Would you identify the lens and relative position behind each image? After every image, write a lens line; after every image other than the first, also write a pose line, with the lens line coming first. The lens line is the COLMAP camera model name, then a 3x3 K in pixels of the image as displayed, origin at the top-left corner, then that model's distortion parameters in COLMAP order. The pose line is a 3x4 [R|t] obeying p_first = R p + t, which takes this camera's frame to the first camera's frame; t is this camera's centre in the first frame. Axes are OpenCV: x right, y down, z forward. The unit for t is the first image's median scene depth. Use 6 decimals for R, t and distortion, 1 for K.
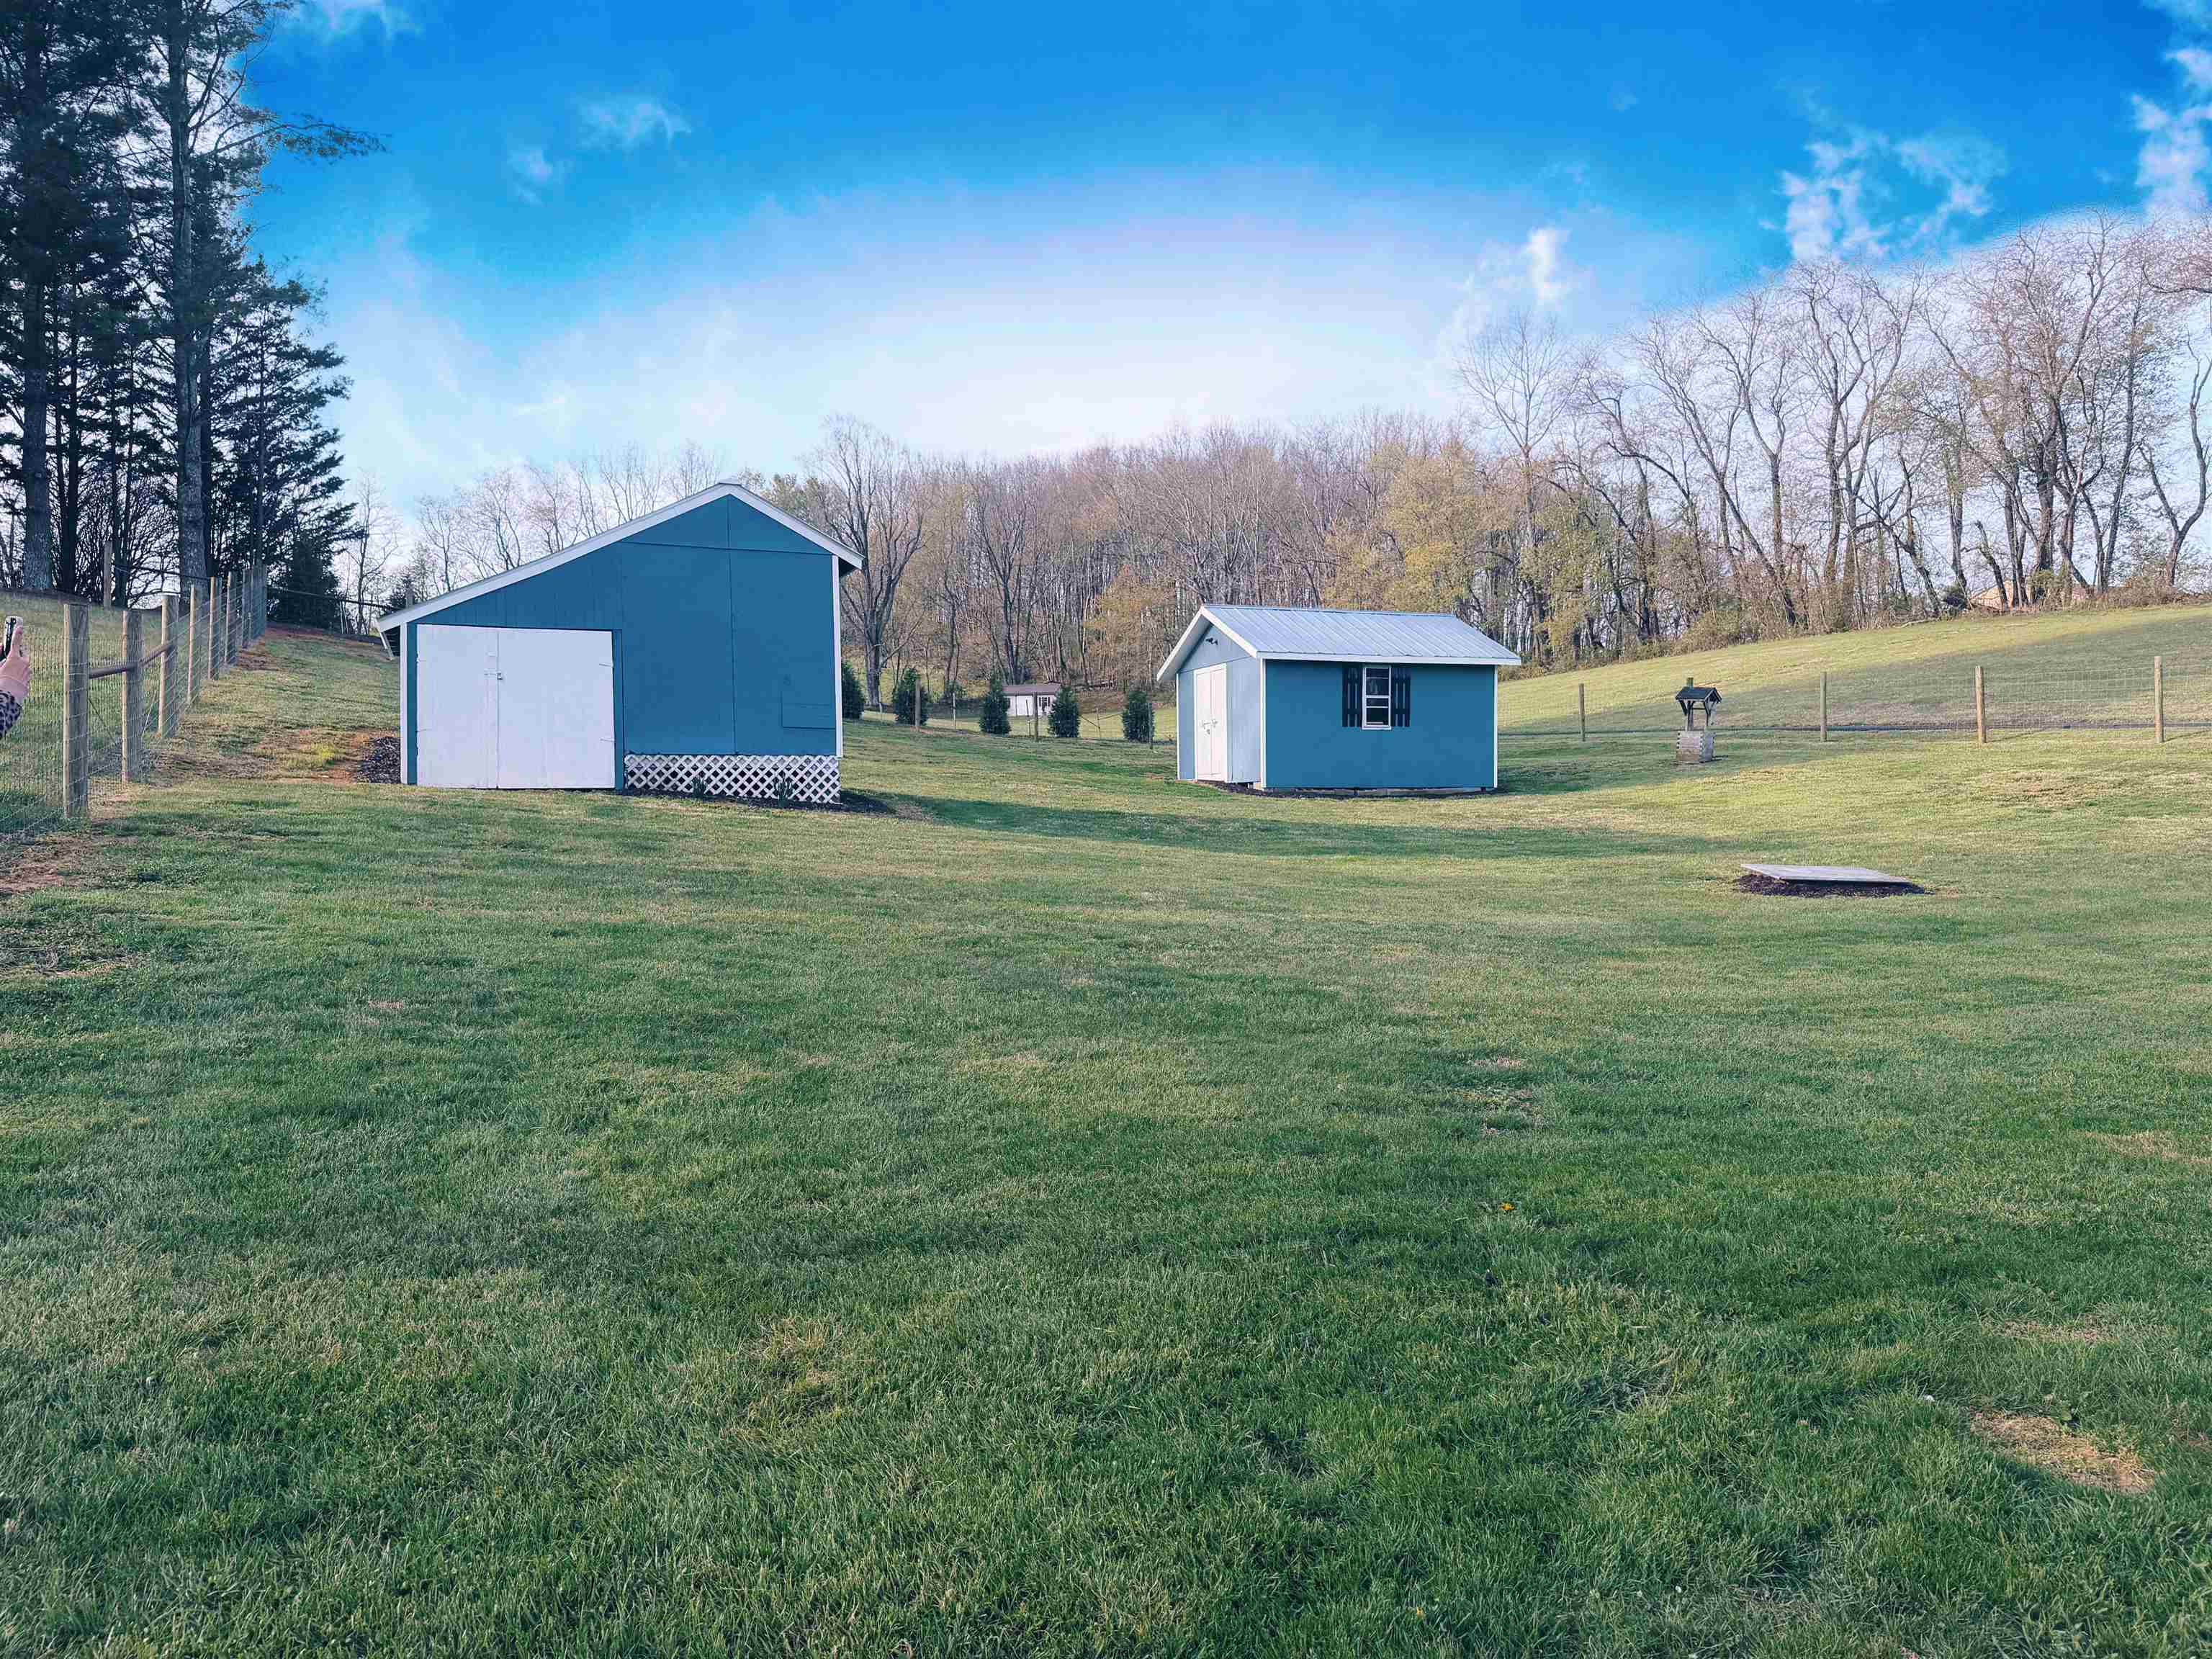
lens RADIAL K [[1533.1, 0, 1139.0], [0, 1533.1, 836.2], [0, 0, 1]] dist [0.080440, -0.095543]
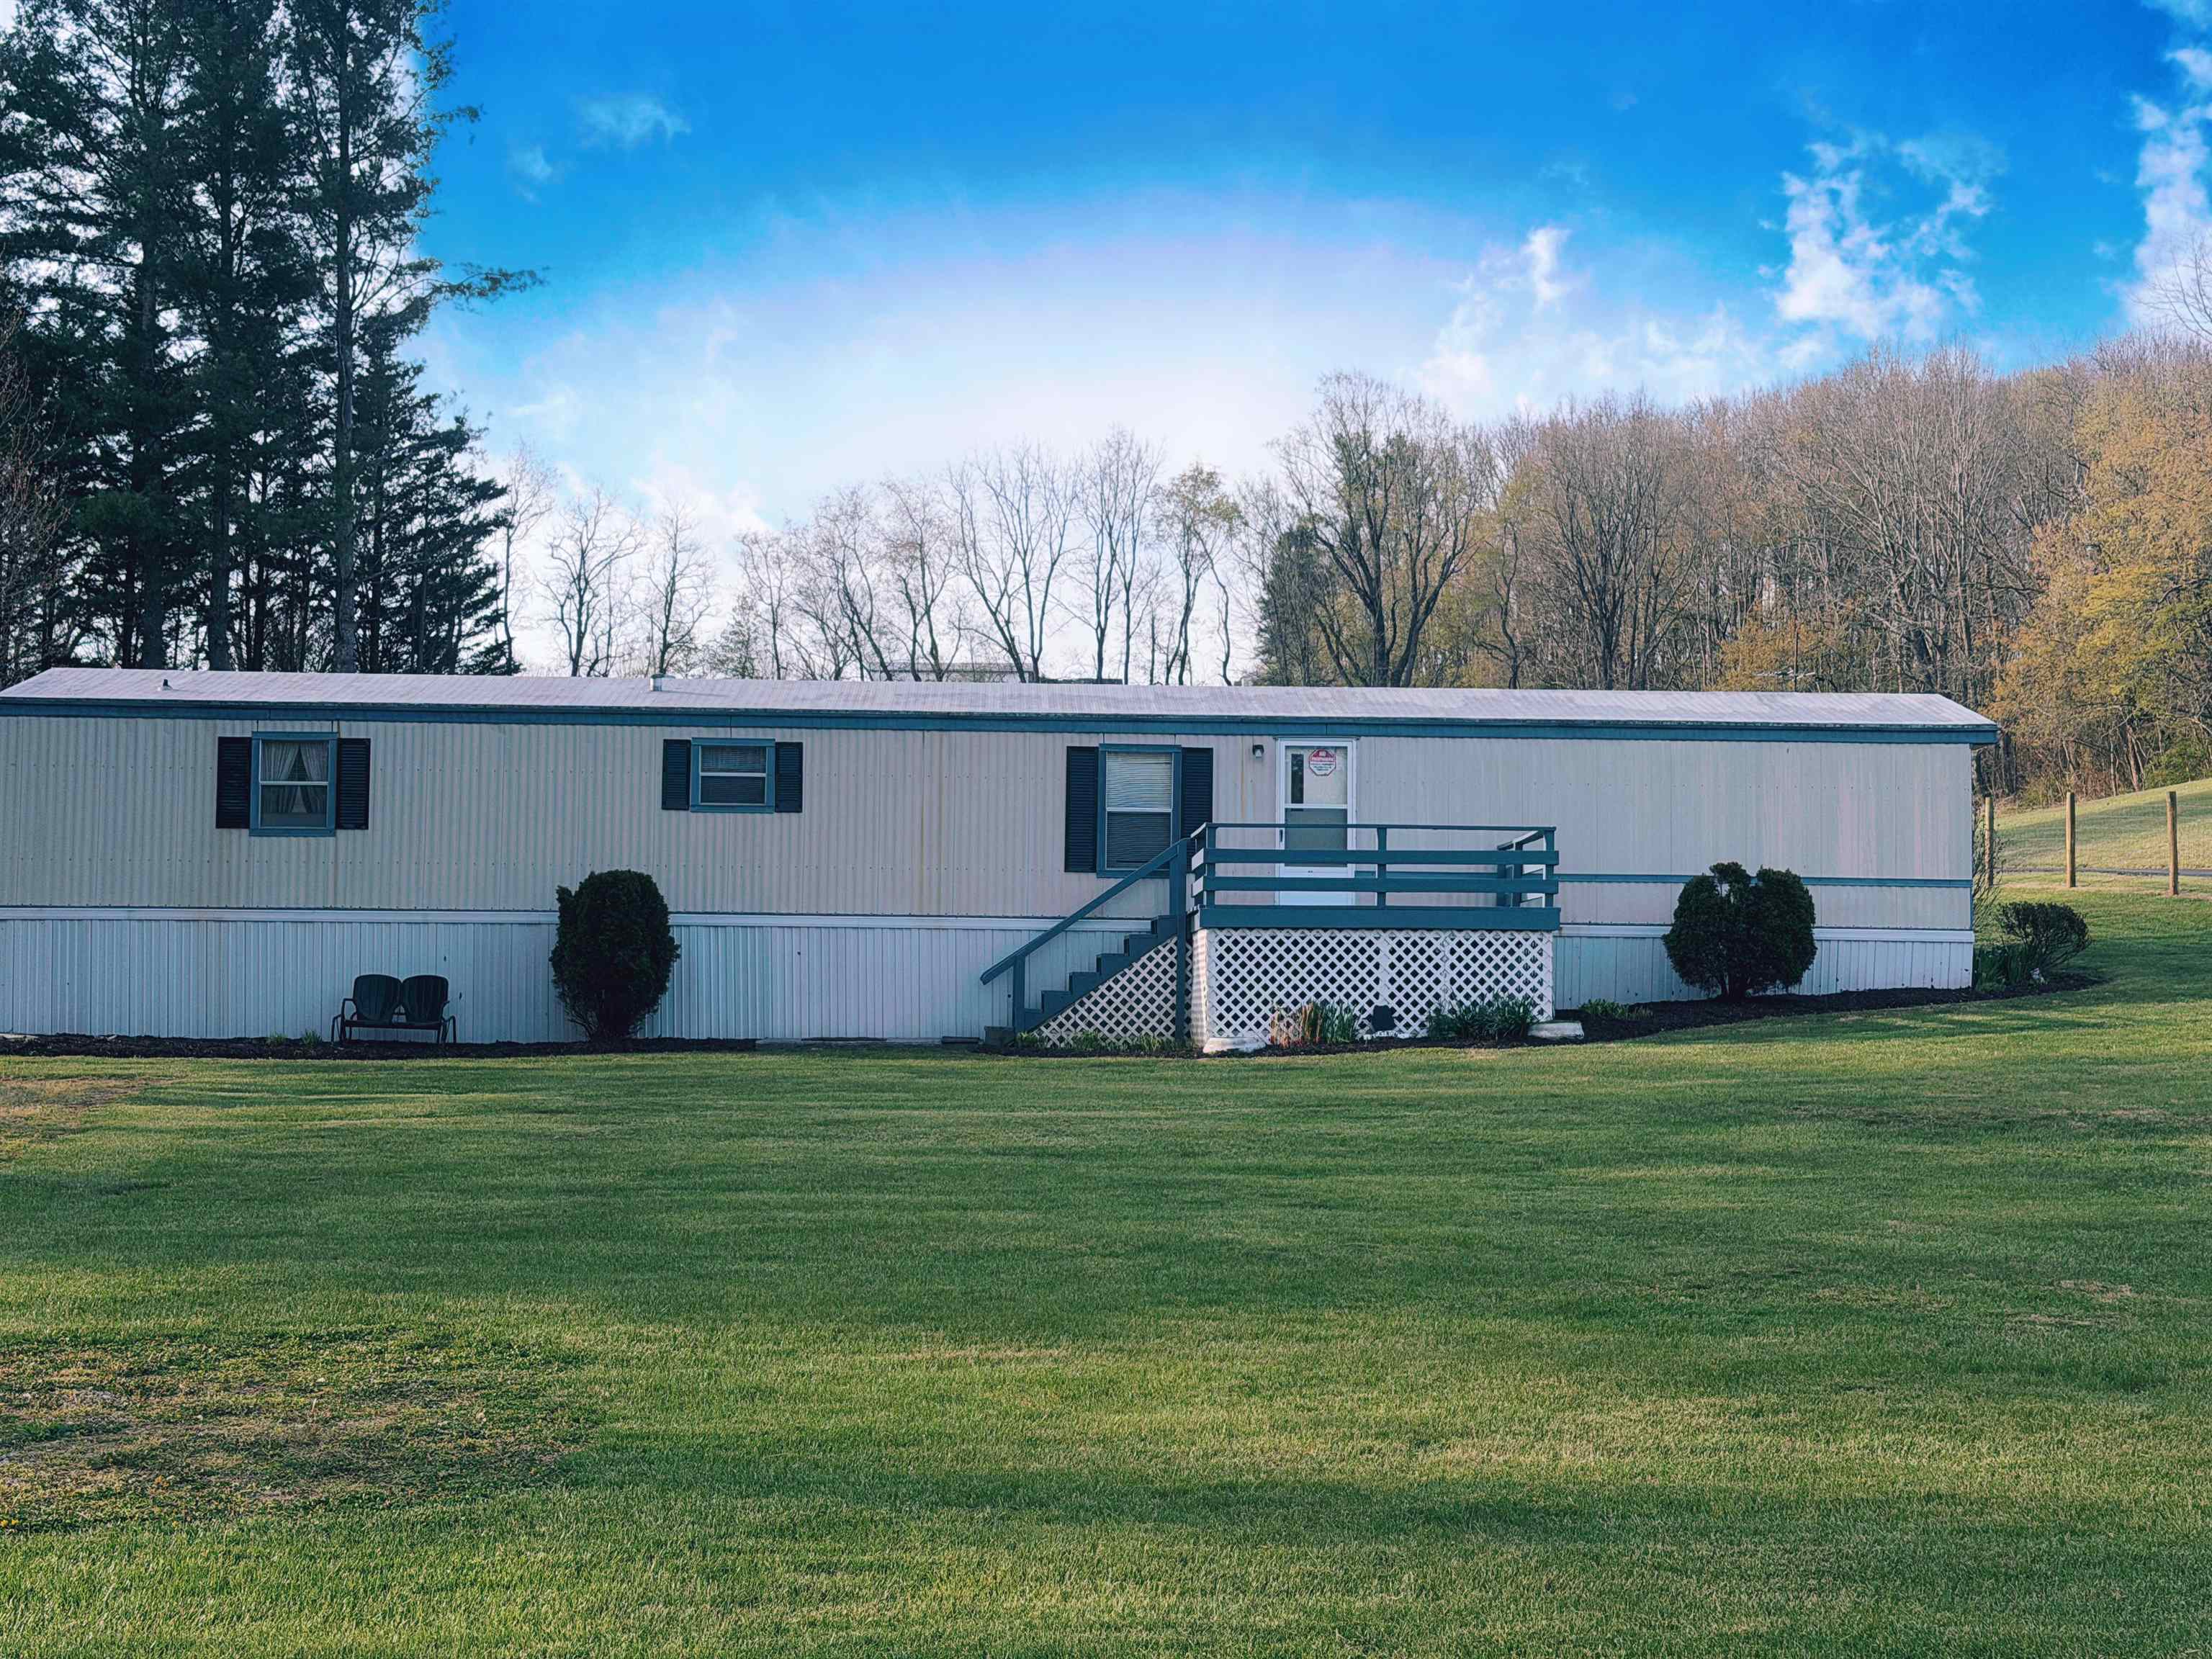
lens RADIAL K [[3042.3, 0, 1106.0], [0, 3042.3, 829.5], [0, 0, 1]] dist [-0.005865, 1.316622]
pose [[0.936722, -0.006369, -0.350016, 0.489398], [-0.020938, 0.997025, -0.074176, 0.034976], [0.349447, 0.076811, 0.933802, -0.608202]]
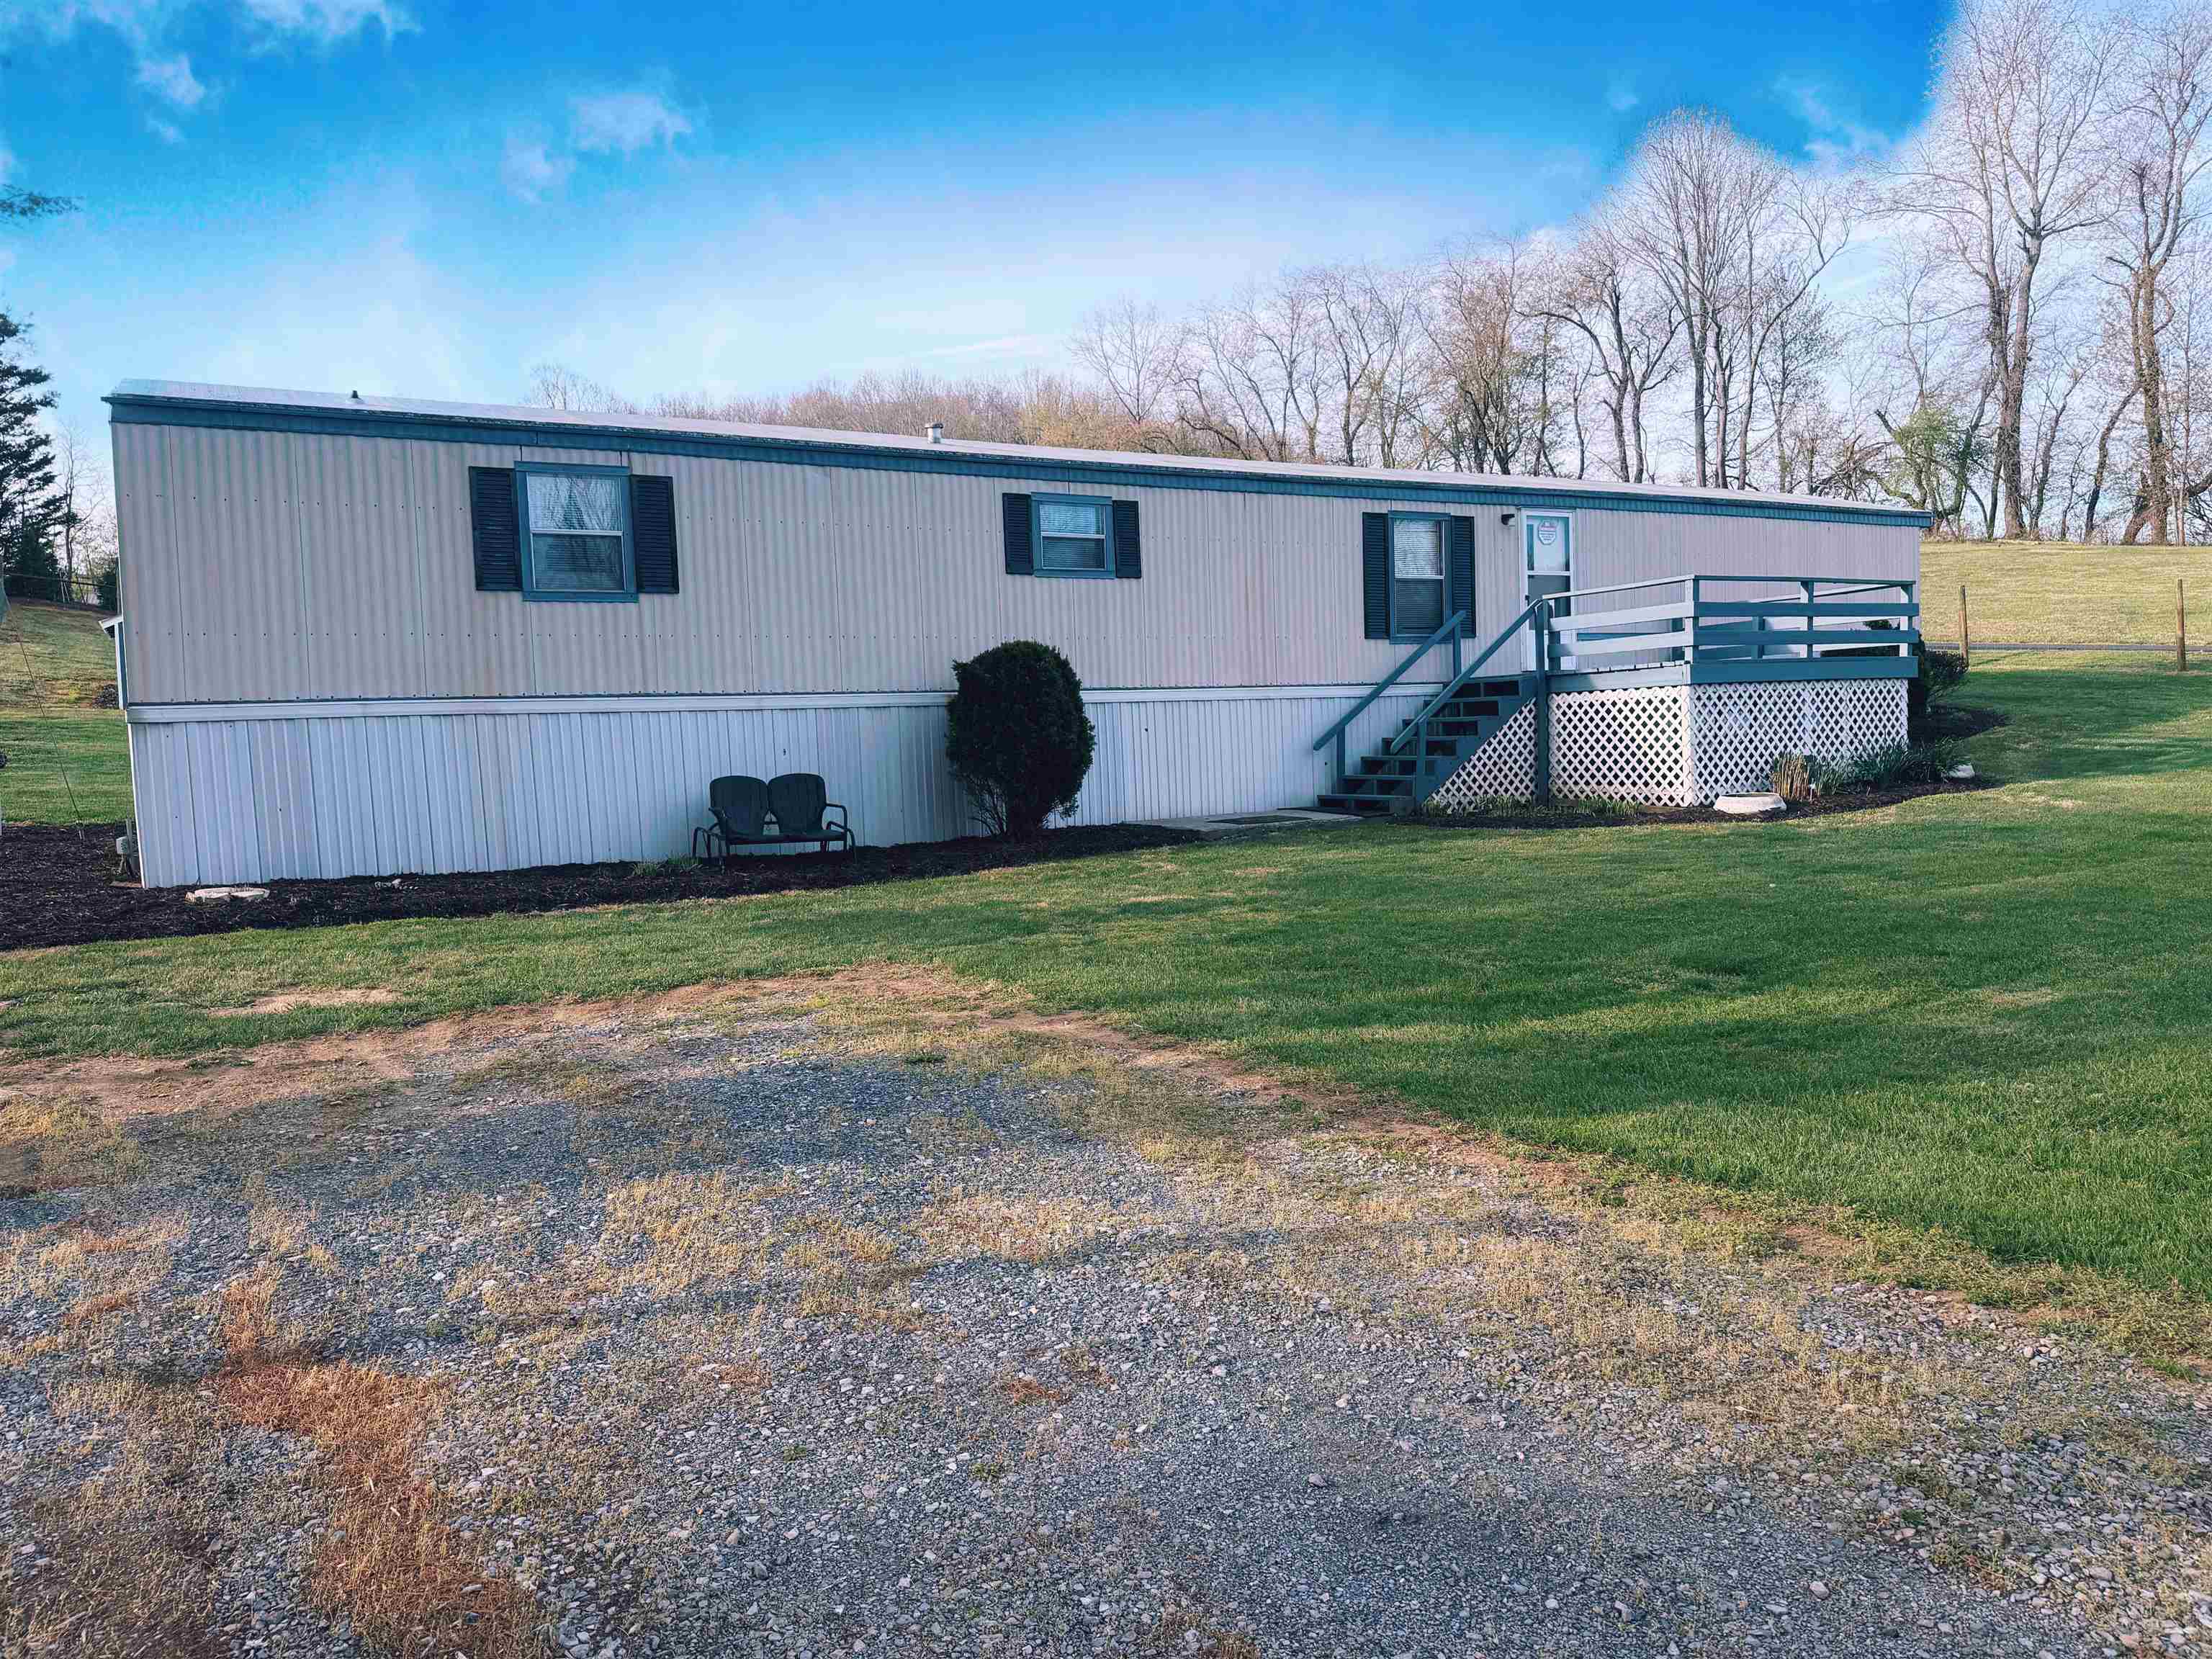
lens RADIAL K [[1505.7, 0, 1106.0], [0, 1505.7, 829.5], [0, 0, 1]] dist [0.105164, -0.092941]
pose [[0.992217, -0.037365, 0.118781, 0.153768], [0.032098, 0.998428, 0.045950, 0.020307], [-0.120312, -0.041780, 0.991857, -0.321504]]
